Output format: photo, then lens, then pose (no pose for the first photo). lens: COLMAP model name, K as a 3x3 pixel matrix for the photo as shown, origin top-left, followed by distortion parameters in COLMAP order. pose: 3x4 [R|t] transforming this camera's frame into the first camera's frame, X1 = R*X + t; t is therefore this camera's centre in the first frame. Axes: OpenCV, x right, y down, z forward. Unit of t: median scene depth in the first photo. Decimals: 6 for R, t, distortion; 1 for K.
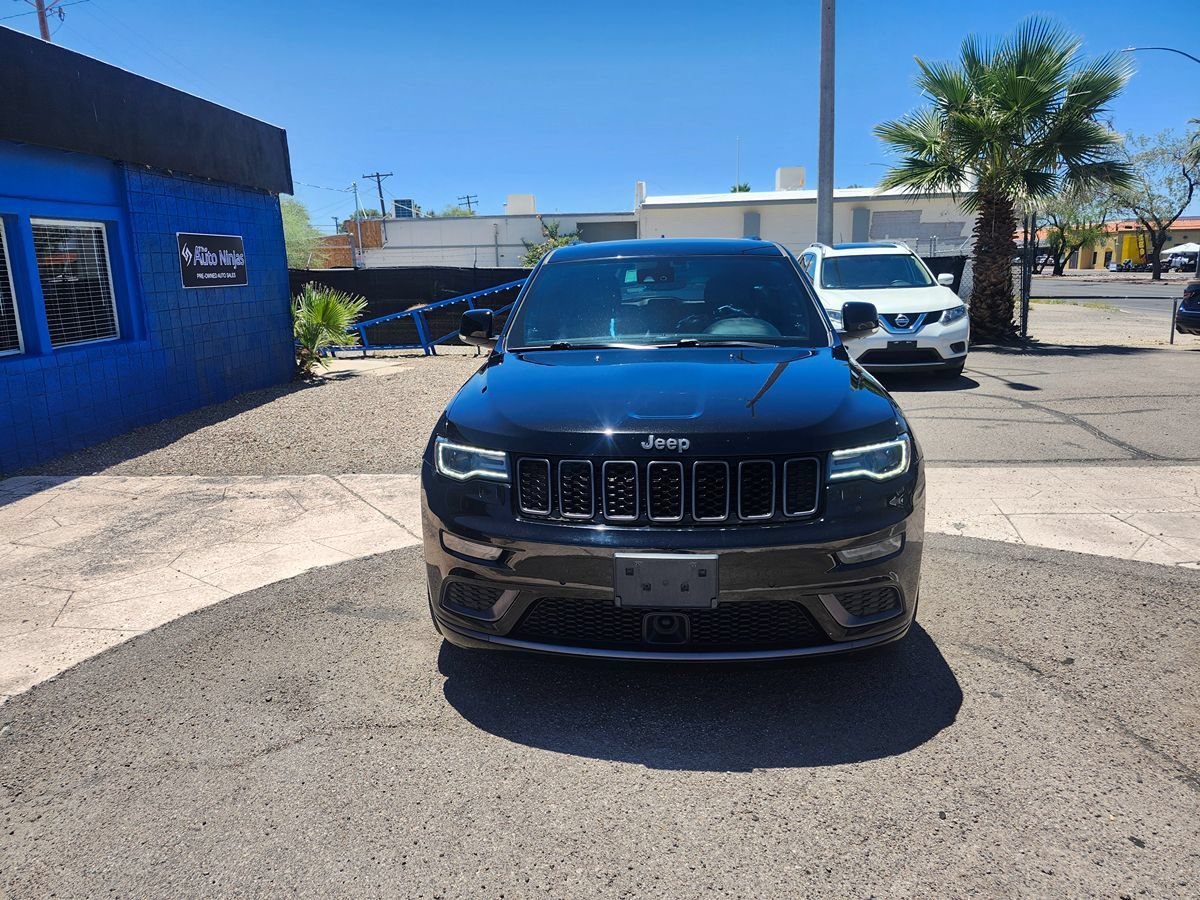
lens RADIAL K [[839.2, 0, 594.9], [0, 839.2, 450.9], [0, 0, 1]] dist [0.064407, -0.081773]
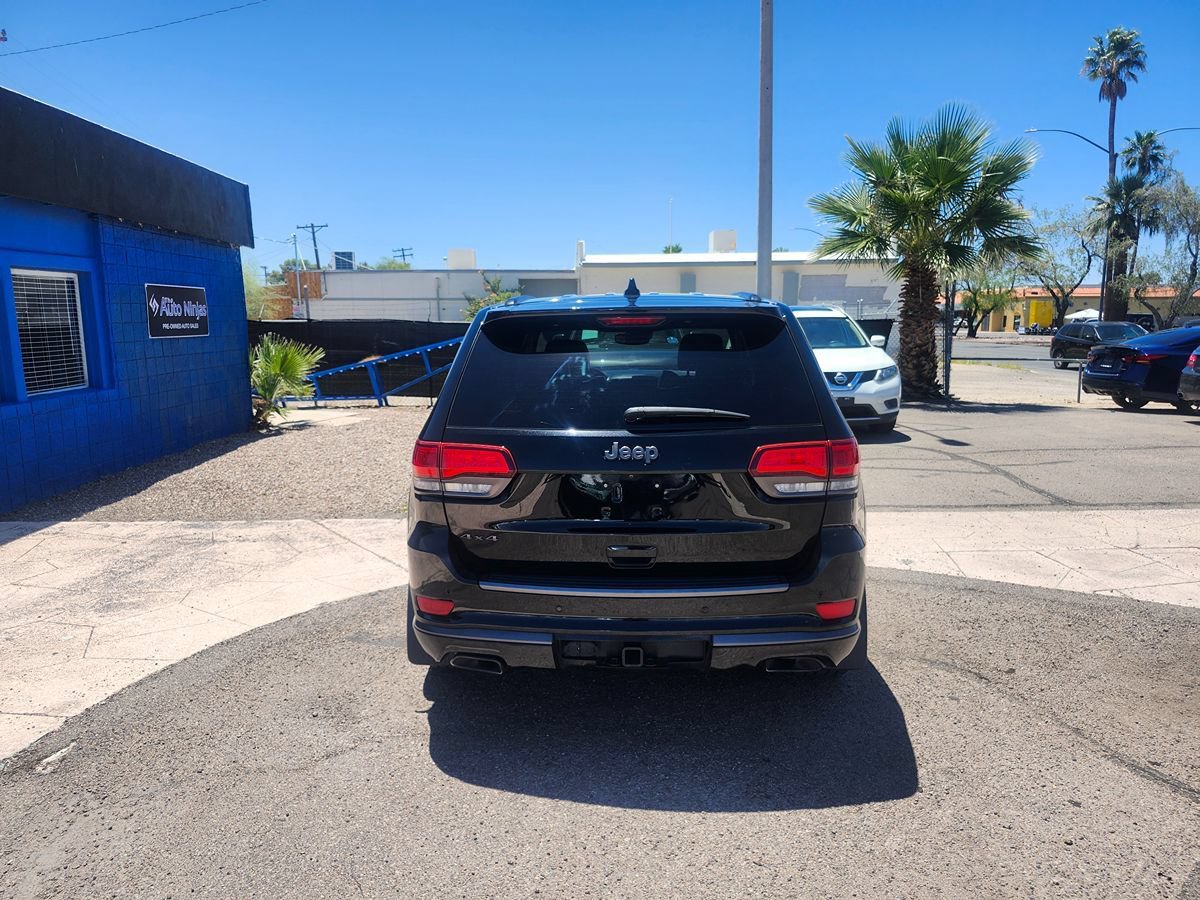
lens RADIAL K [[840.4, 0, 594.4], [0, 840.4, 467.3], [0, 0, 1]] dist [0.077744, -0.120677]
pose [[0.996822, 0.003600, 0.079582, -0.041990], [-0.000087, 0.999026, -0.044115, 0.007729], [-0.079663, 0.043967, 0.995852, -0.051549]]
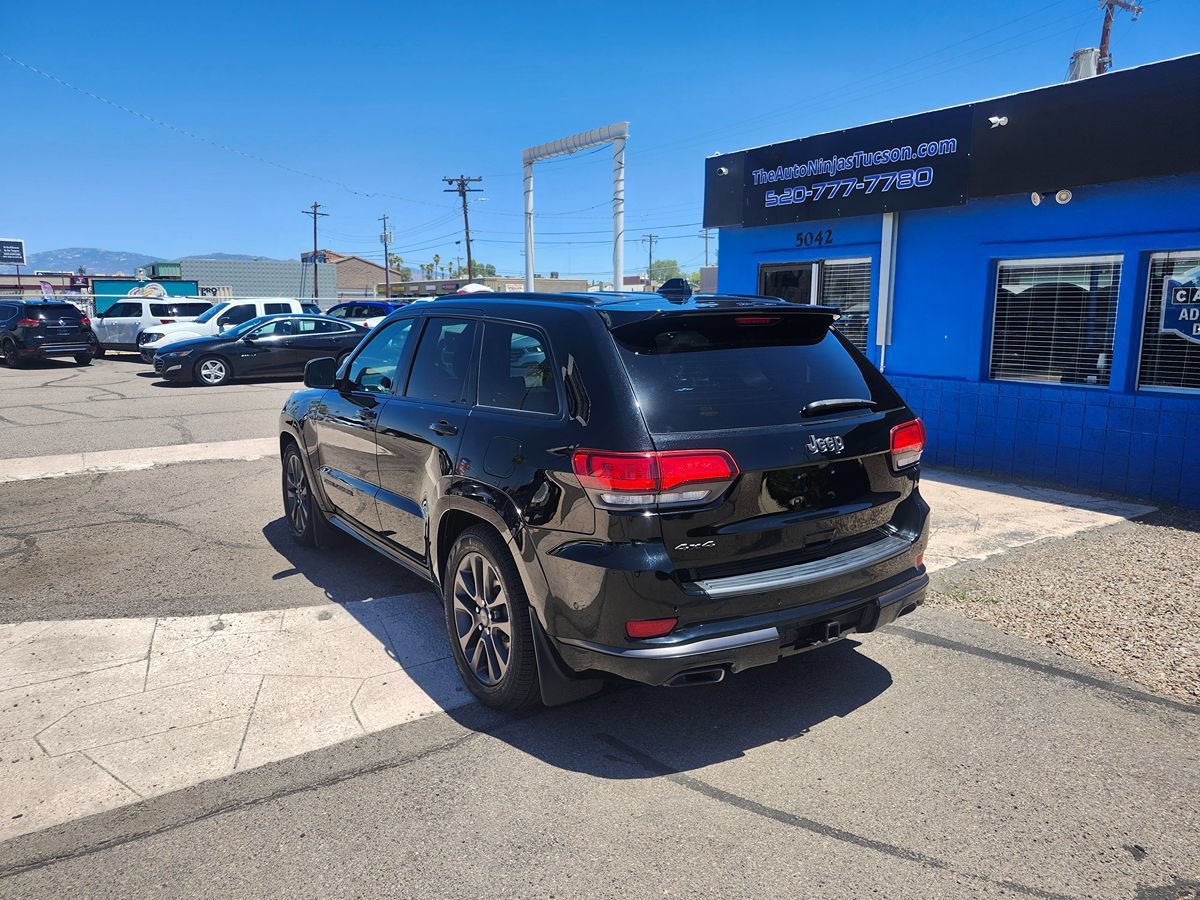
lens RADIAL K [[837.2, 0, 600.0], [0, 837.2, 450.0], [0, 0, 1]] dist [0.049982, -0.063312]
pose [[-0.784851, 0.128174, -0.606284, 0.366619], [-0.113396, 0.932149, 0.343859, -0.250721], [0.609221, 0.338628, -0.717064, 1.057743]]
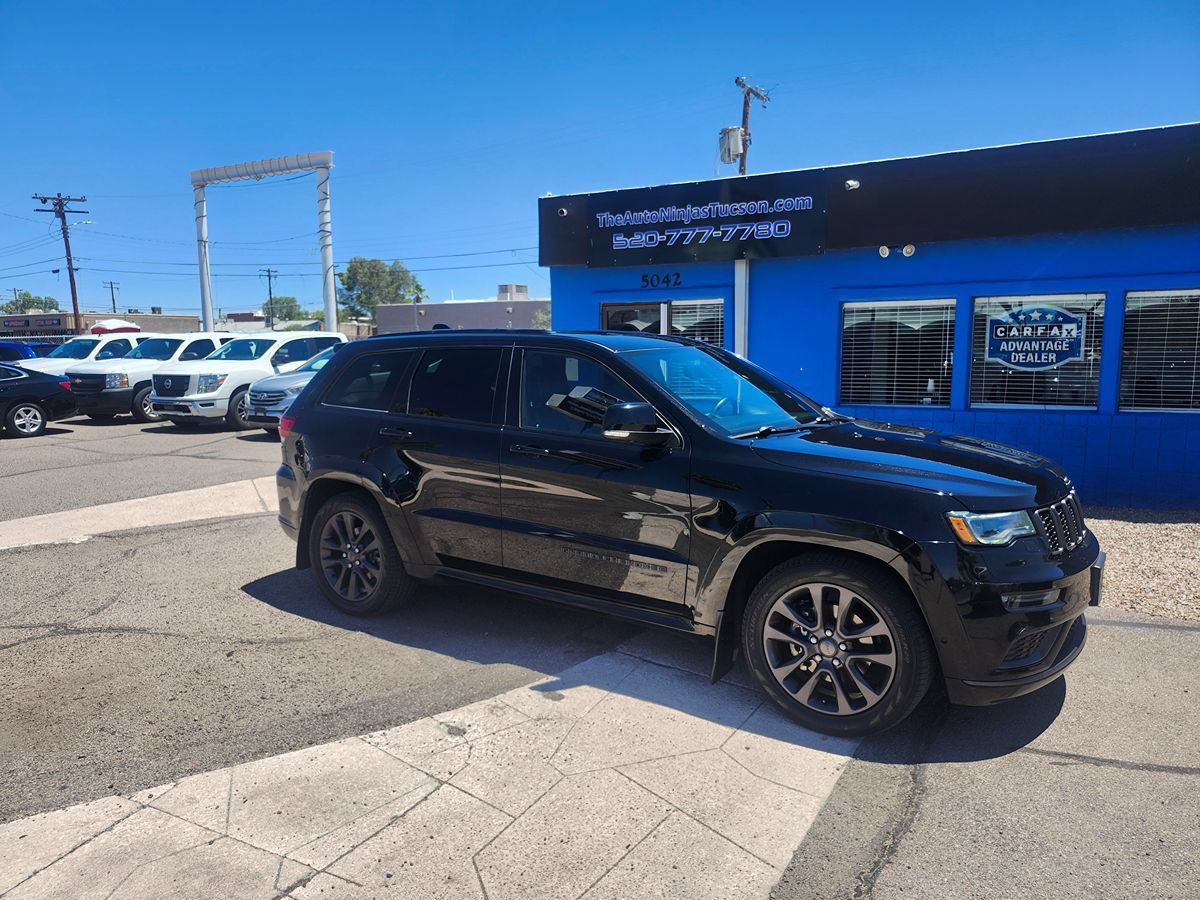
lens RADIAL K [[839.2, 0, 594.9], [0, 839.2, 450.9], [0, 0, 1]] dist [0.064407, -0.081773]
pose [[-0.447453, 0.139599, -0.883345, 0.573444], [-0.173221, 0.955507, 0.238748, -0.194117], [0.877371, 0.259842, -0.403363, 0.780018]]
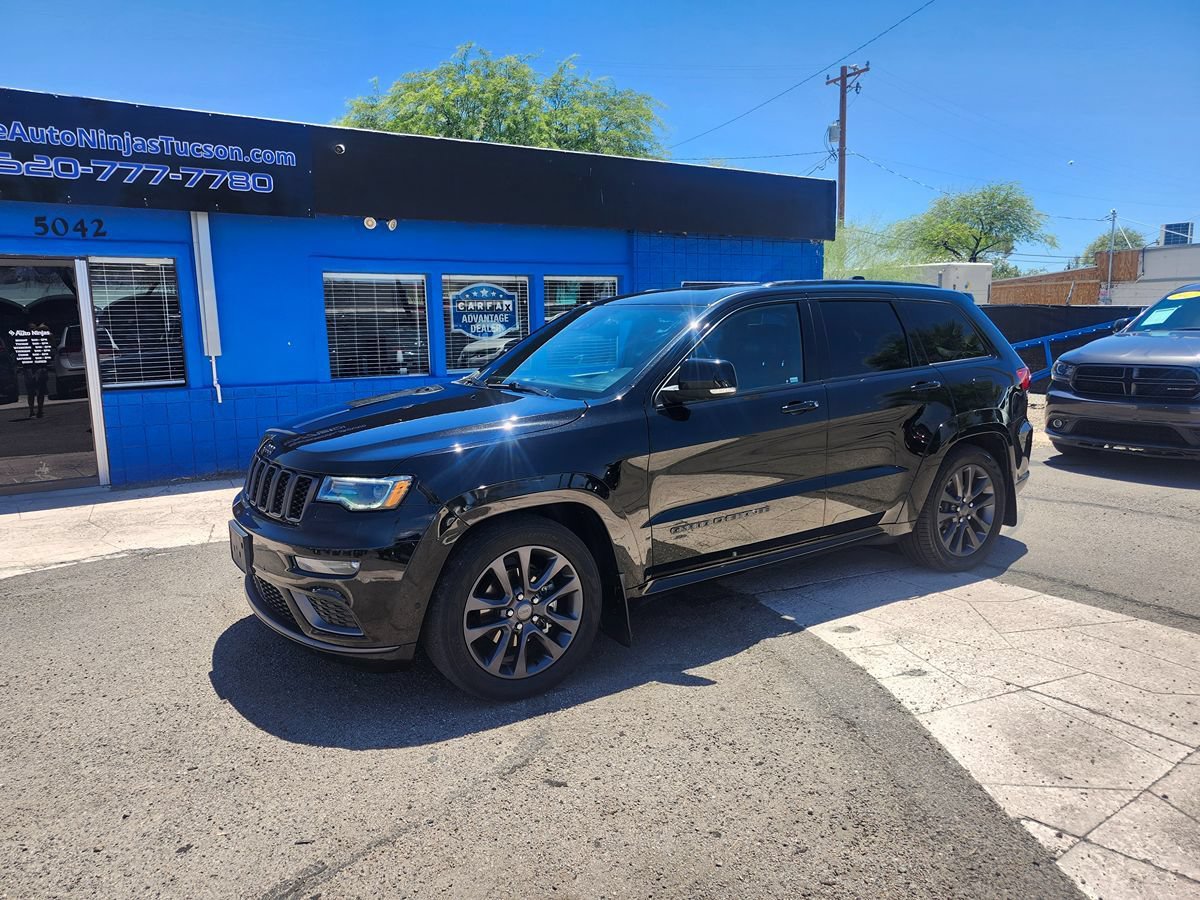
lens RADIAL K [[835.8, 0, 584.6], [0, 835.8, 451.0], [0, 0, 1]] dist [0.065074, -0.071548]
pose [[0.601051, 0.137189, -0.787348, 0.471125], [-0.168379, 0.984782, 0.043052, -0.048284], [0.781272, 0.106696, 0.615004, 0.183066]]
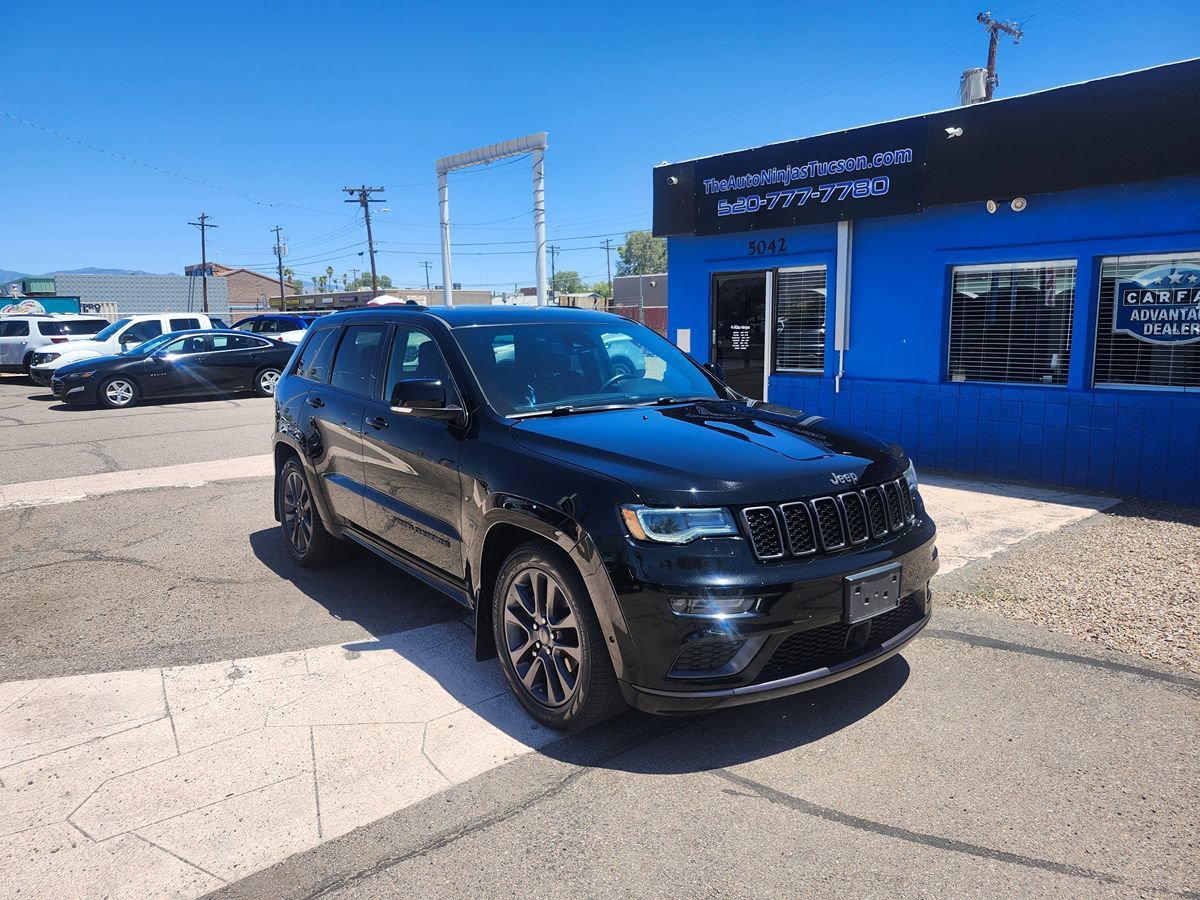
lens RADIAL K [[833.4, 0, 602.2], [0, 833.4, 450.0], [0, 0, 1]] dist [0.051014, -0.063206]
pose [[-0.704389, 0.146252, -0.694584, 0.412813], [-0.120029, 0.939909, 0.319632, -0.235920], [0.699592, 0.308515, -0.644507, 0.986052]]
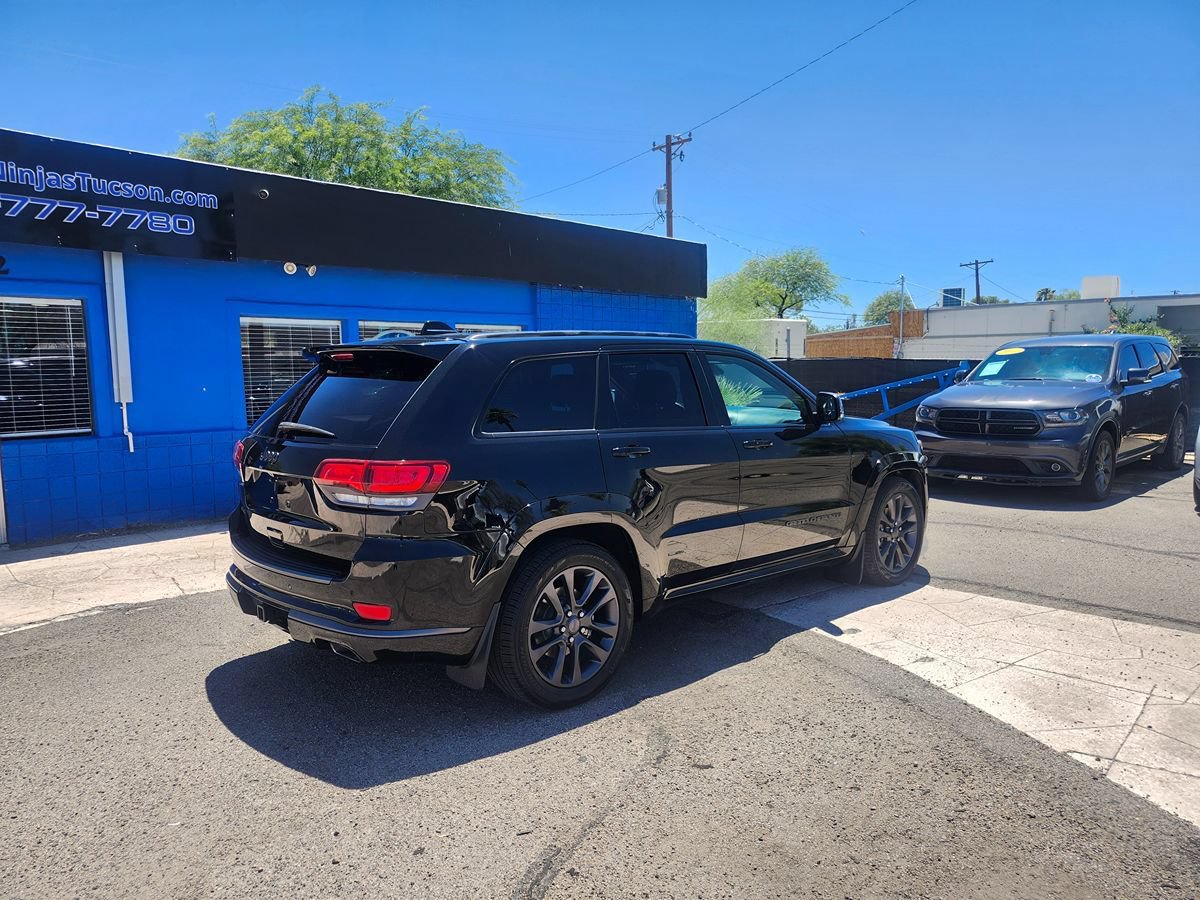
lens RADIAL K [[843.6, 0, 597.1], [0, 843.6, 455.1], [0, 0, 1]] dist [0.063262, -0.073824]
pose [[0.766400, 0.085243, -0.636683, 0.418630], [-0.146252, 0.988280, -0.043733, -0.019363], [0.625493, 0.126633, 0.769885, 0.044880]]
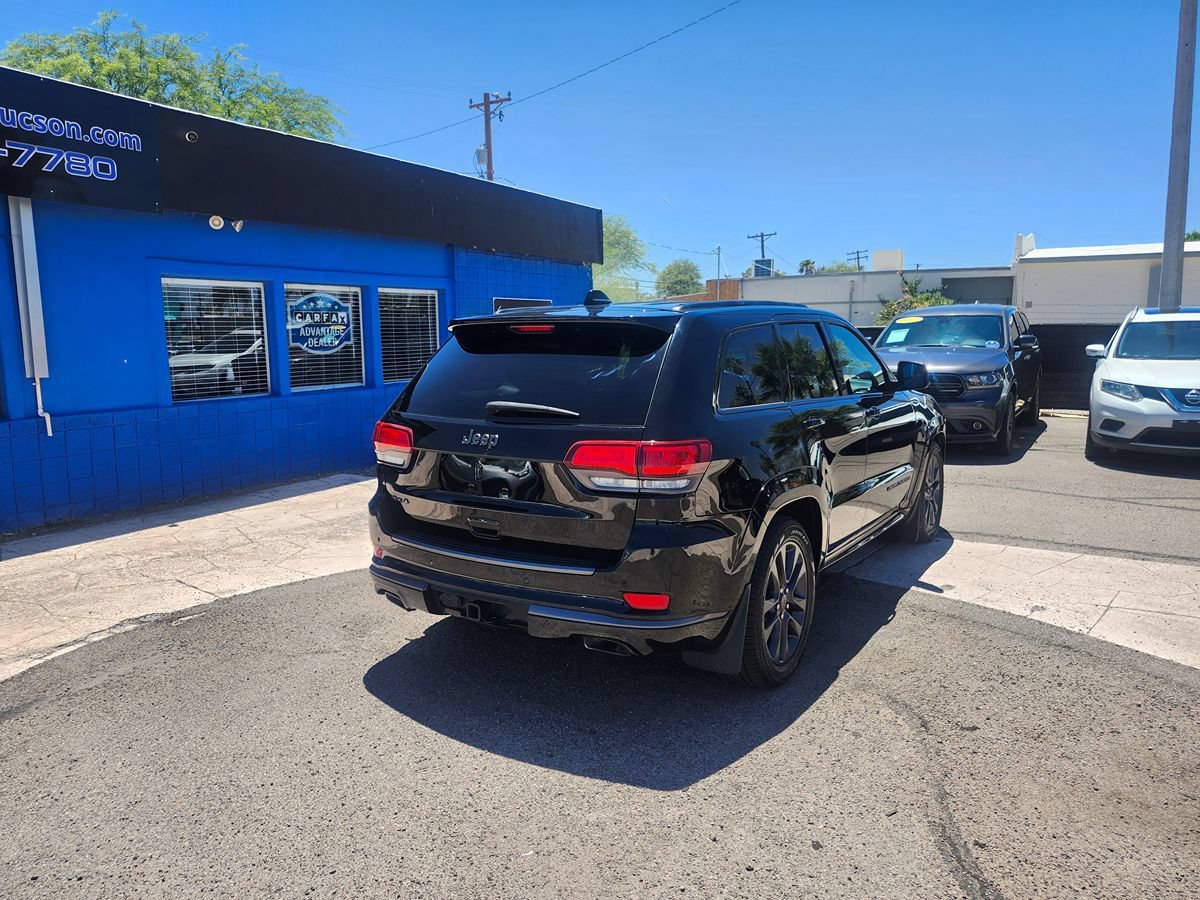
lens RADIAL K [[849.2, 0, 588.8], [0, 849.2, 445.1], [0, 0, 1]] dist [0.066469, -0.088266]
pose [[0.897267, 0.077371, -0.434655, 0.223956], [-0.107897, 0.993099, -0.045958, 0.002695], [0.428100, 0.088134, 0.899424, -0.060808]]
